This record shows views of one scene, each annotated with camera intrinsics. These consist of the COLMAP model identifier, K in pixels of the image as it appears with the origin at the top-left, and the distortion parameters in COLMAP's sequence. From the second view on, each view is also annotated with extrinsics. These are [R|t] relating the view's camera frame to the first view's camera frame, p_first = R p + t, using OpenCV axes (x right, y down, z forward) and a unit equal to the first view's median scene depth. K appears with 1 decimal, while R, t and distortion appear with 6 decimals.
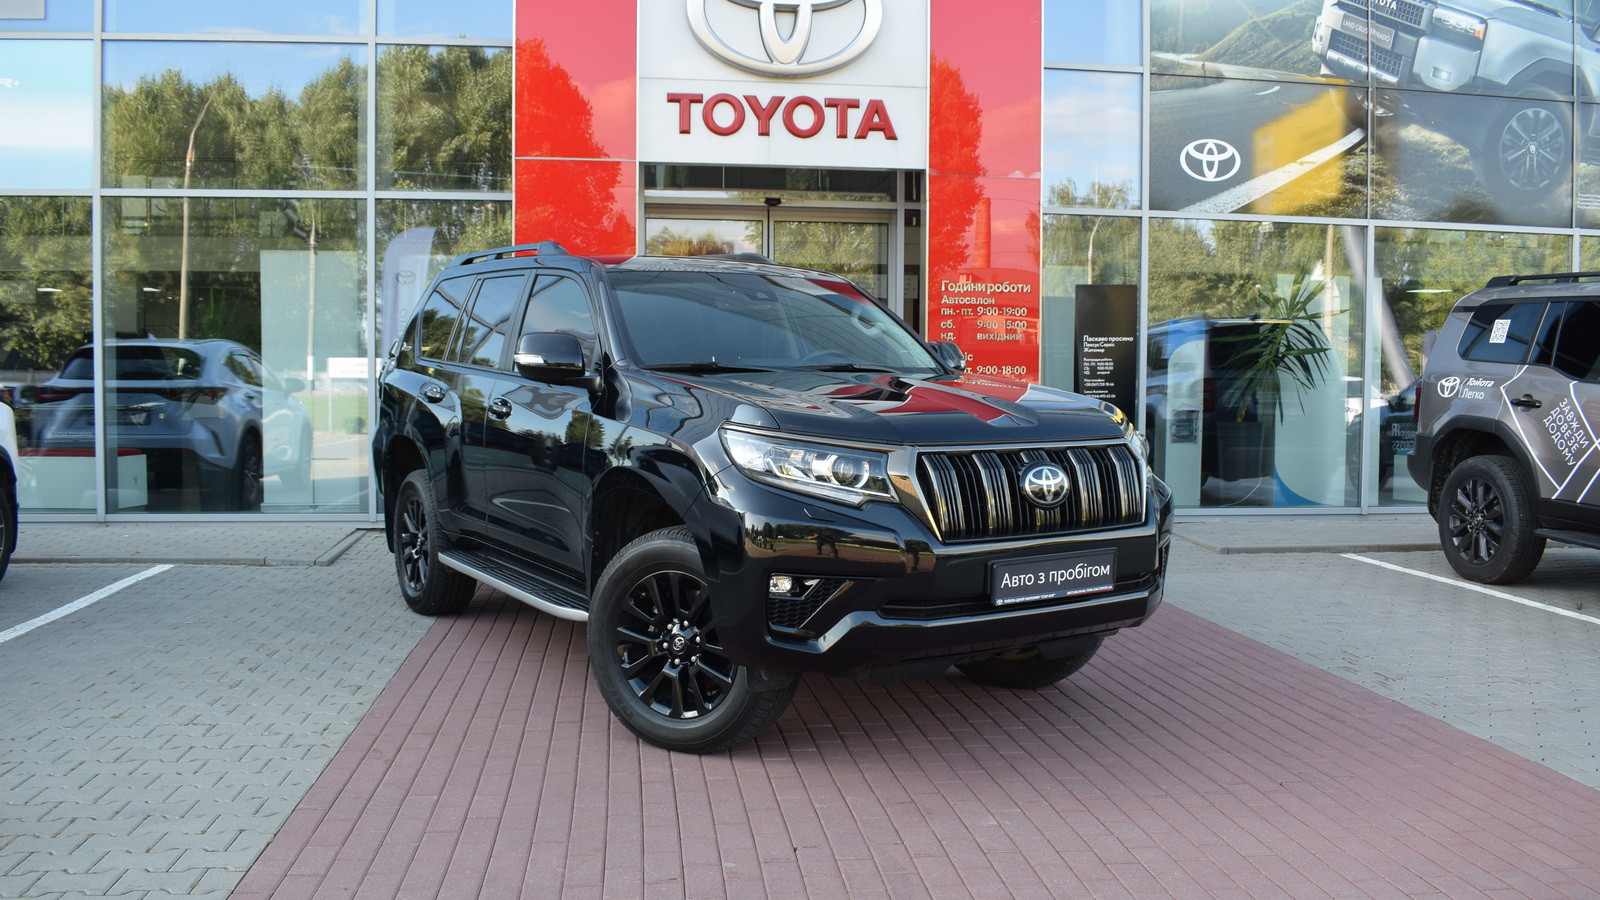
lens RADIAL K [[1289.5, 0, 800.0], [0, 1289.5, 450.0], [0, 0, 1]] dist [-0.098611, 0.018940]
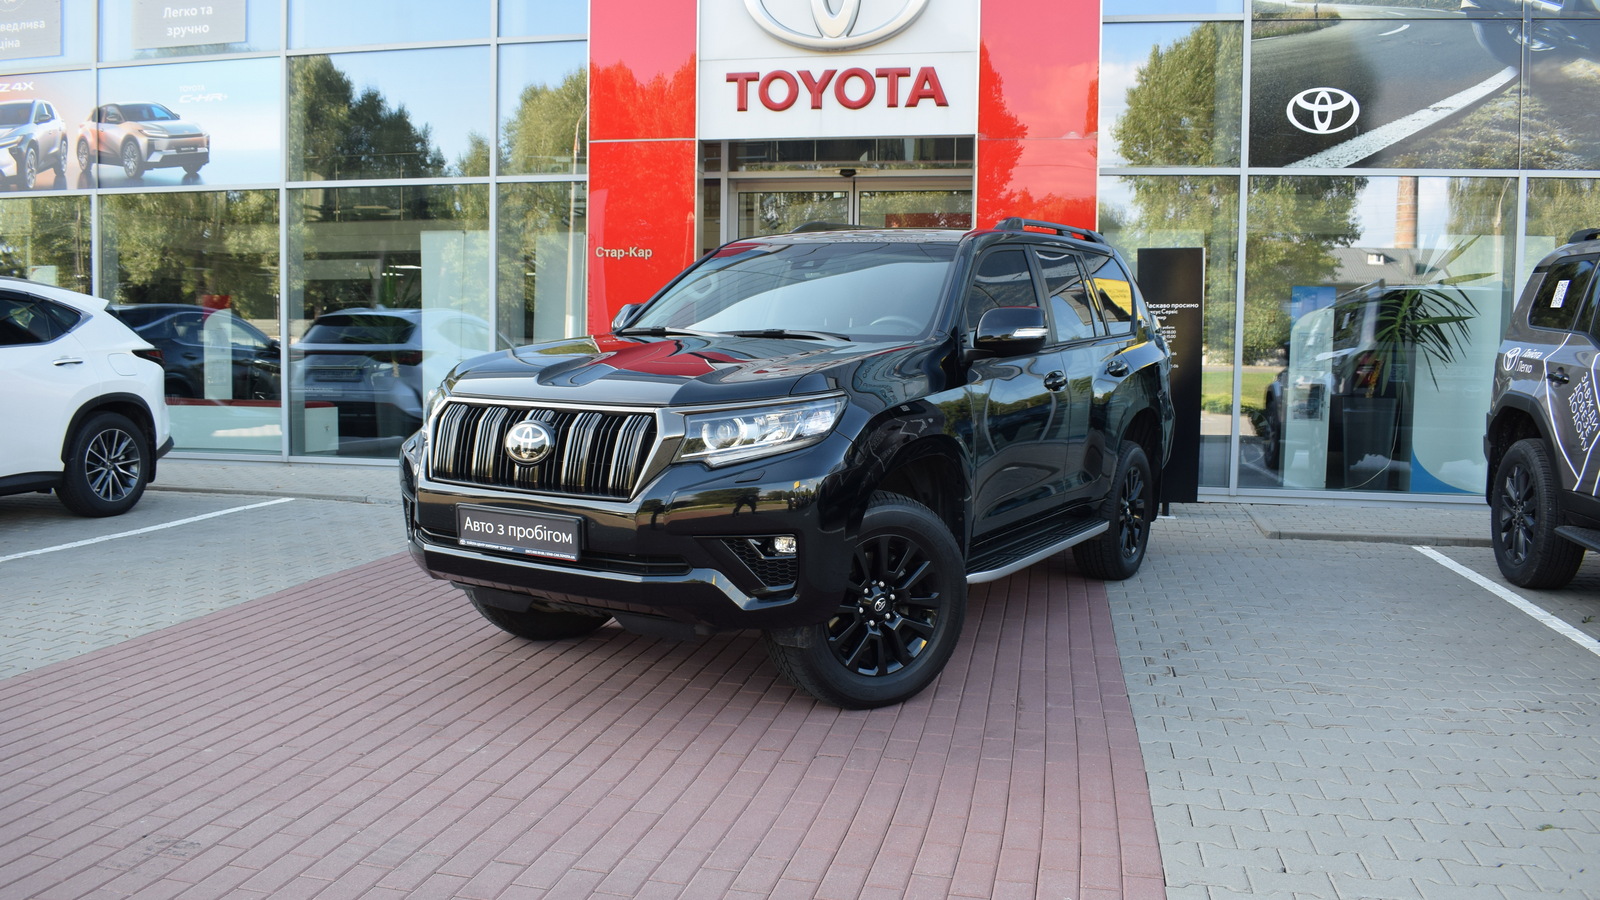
lens RADIAL K [[1260.7, 0, 796.5], [0, 1260.7, 450.8], [0, 0, 1]] dist [-0.095810, 0.015084]
pose [[0.946357, 0.032141, -0.321520, 0.287190], [-0.024429, 0.999310, 0.027994, 0.001359], [0.322197, -0.018638, 0.946489, 0.038026]]
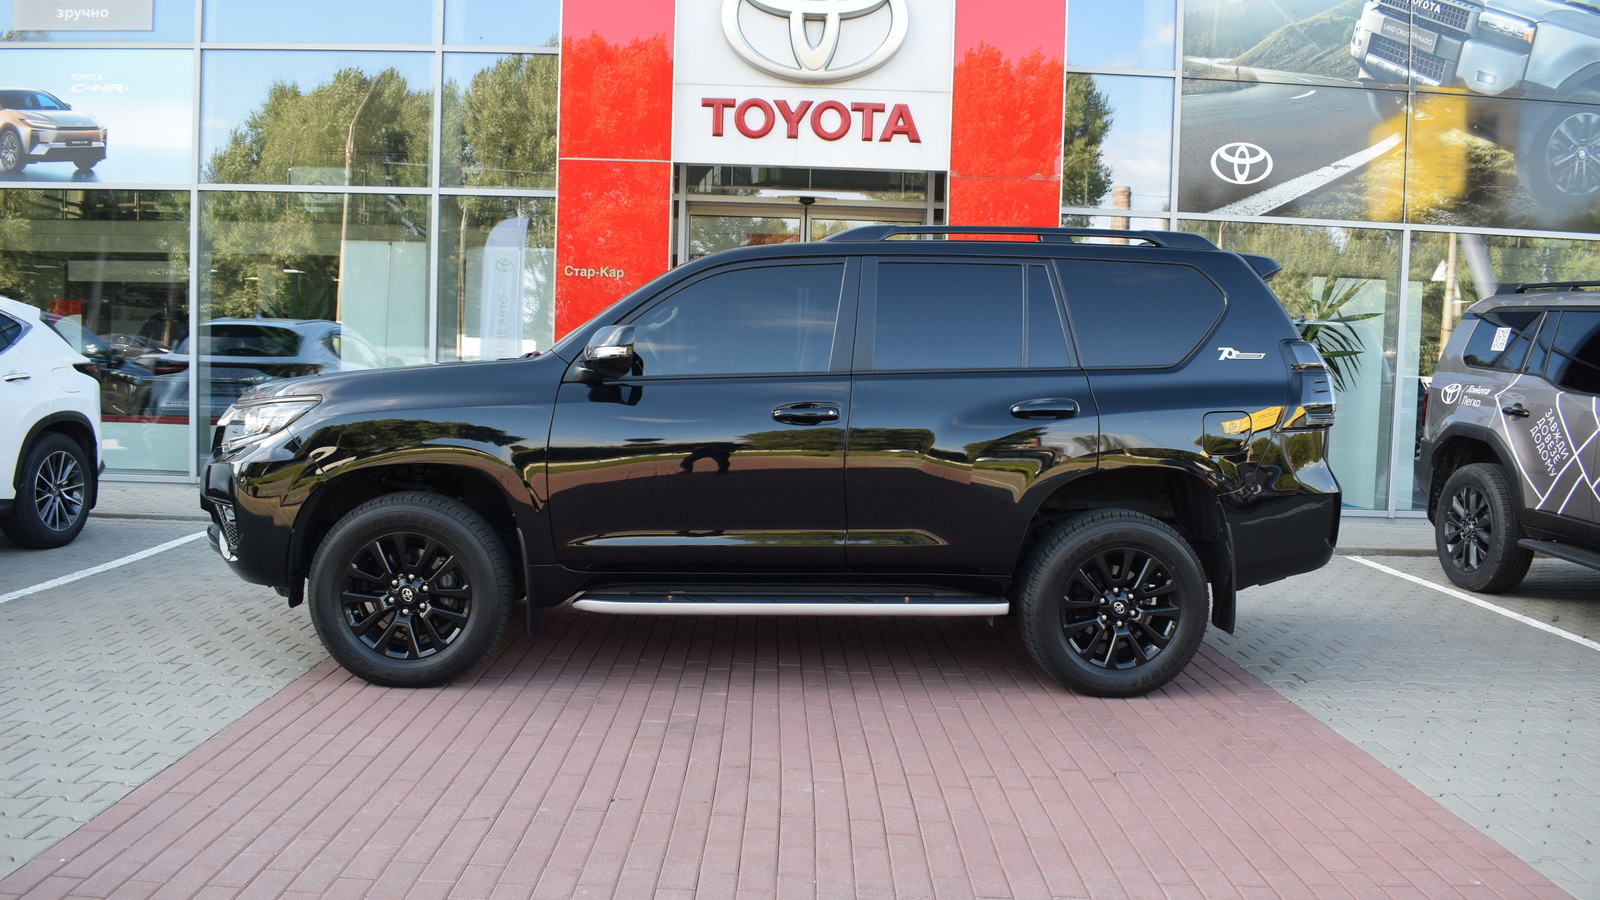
lens RADIAL K [[1245.7, 0, 797.8], [0, 1245.7, 450.0], [0, 0, 1]] dist [-0.097123, 0.018061]
pose [[0.993276, 0.030408, -0.111705, 0.097270], [-0.028923, 0.999471, 0.014895, -0.004214], [0.112099, -0.011564, 0.993630, -0.014726]]
